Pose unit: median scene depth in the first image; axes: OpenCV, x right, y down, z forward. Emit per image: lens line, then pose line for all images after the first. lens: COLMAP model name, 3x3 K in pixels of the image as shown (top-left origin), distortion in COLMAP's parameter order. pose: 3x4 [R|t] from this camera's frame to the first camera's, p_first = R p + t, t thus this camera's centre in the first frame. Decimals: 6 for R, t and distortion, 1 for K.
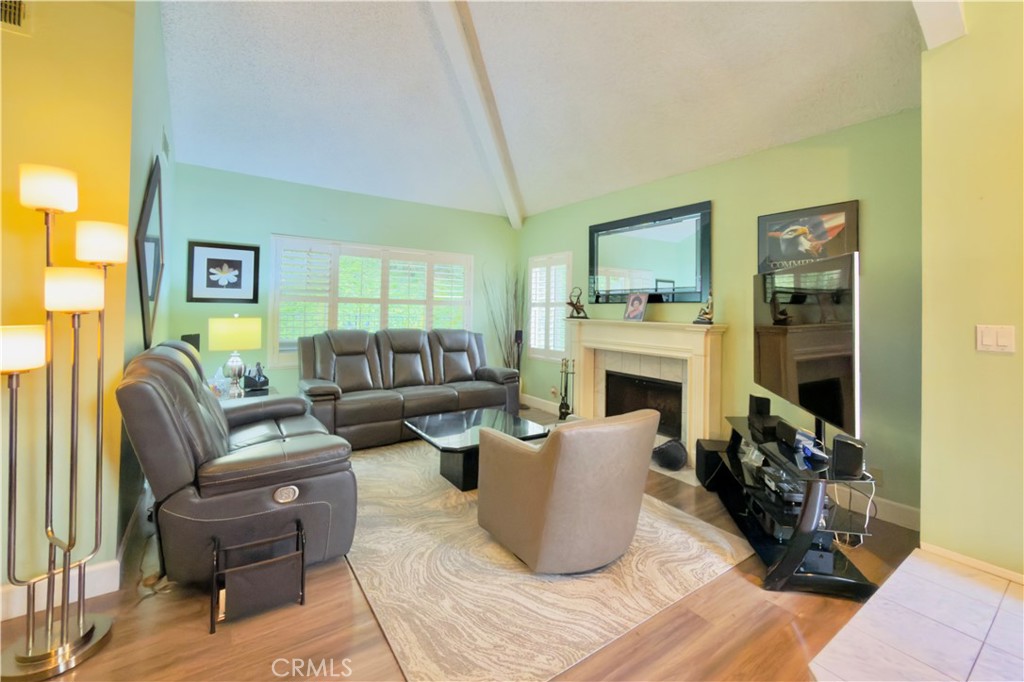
lens RADIAL K [[428.8, 0, 512.1], [0, 428.8, 304.4], [0, 0, 1]] dist [-0.000388, -0.000072]
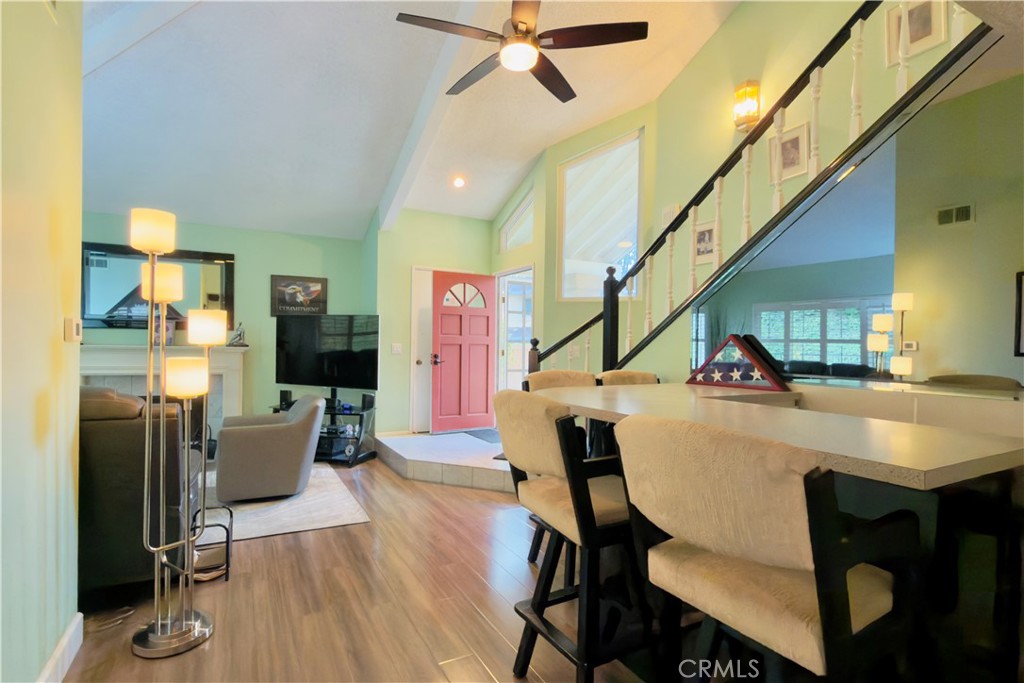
lens RADIAL K [[487.1, 0, 512.0], [0, 487.1, 341.5], [0, 0, 1]] dist [-0.000416, -0.000065]
pose [[0.092275, -0.009826, 0.995685, -1.154022], [-0.021442, 0.999700, 0.011852, -0.009606], [-0.995503, -0.022443, 0.092037, -0.006506]]
